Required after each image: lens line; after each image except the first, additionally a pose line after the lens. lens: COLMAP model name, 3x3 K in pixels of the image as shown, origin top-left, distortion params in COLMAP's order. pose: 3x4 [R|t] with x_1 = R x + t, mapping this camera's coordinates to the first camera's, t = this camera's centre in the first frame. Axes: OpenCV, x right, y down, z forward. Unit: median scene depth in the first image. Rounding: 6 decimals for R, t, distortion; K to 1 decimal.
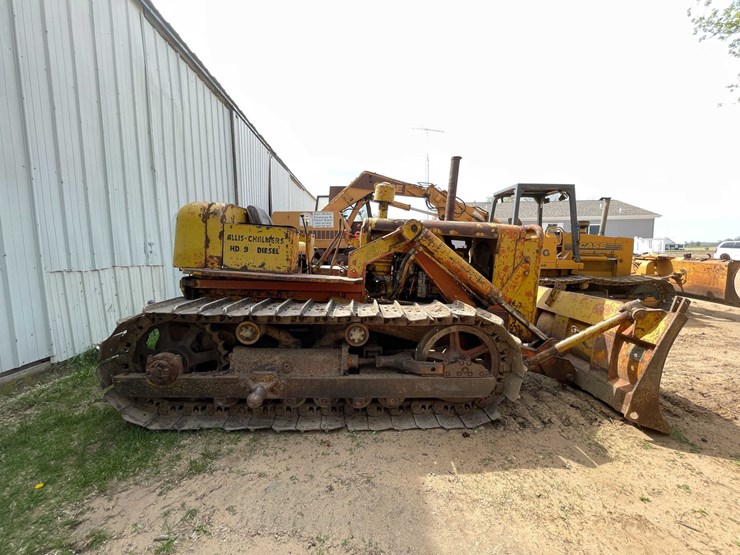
lens RADIAL K [[300.4, 0, 369.2], [0, 300.4, 279.3], [0, 0, 1]] dist [-0.003069, -0.000185]
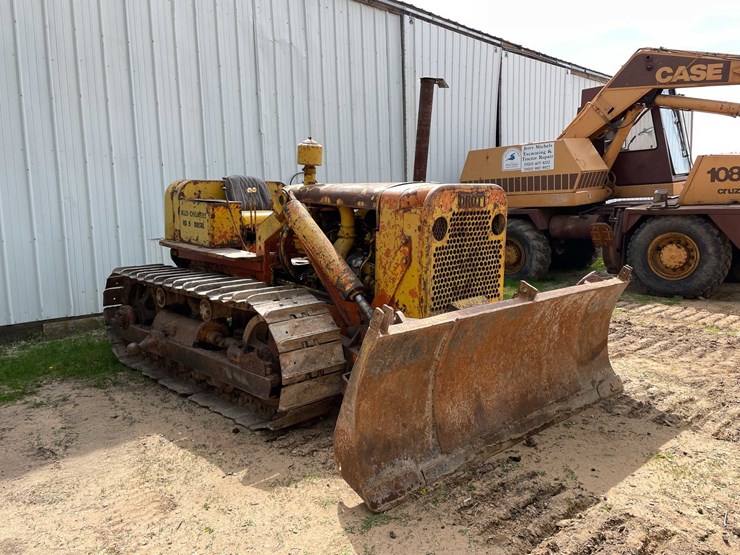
lens RADIAL K [[561.8, 0, 370.4], [0, 561.8, 275.2], [0, 0, 1]] dist [0.077947, -0.099673]
pose [[0.665171, 0.074842, -0.742930, 1.647164], [-0.049597, 0.997195, 0.056050, -0.065629], [0.745042, -0.000436, 0.667018, 0.134790]]
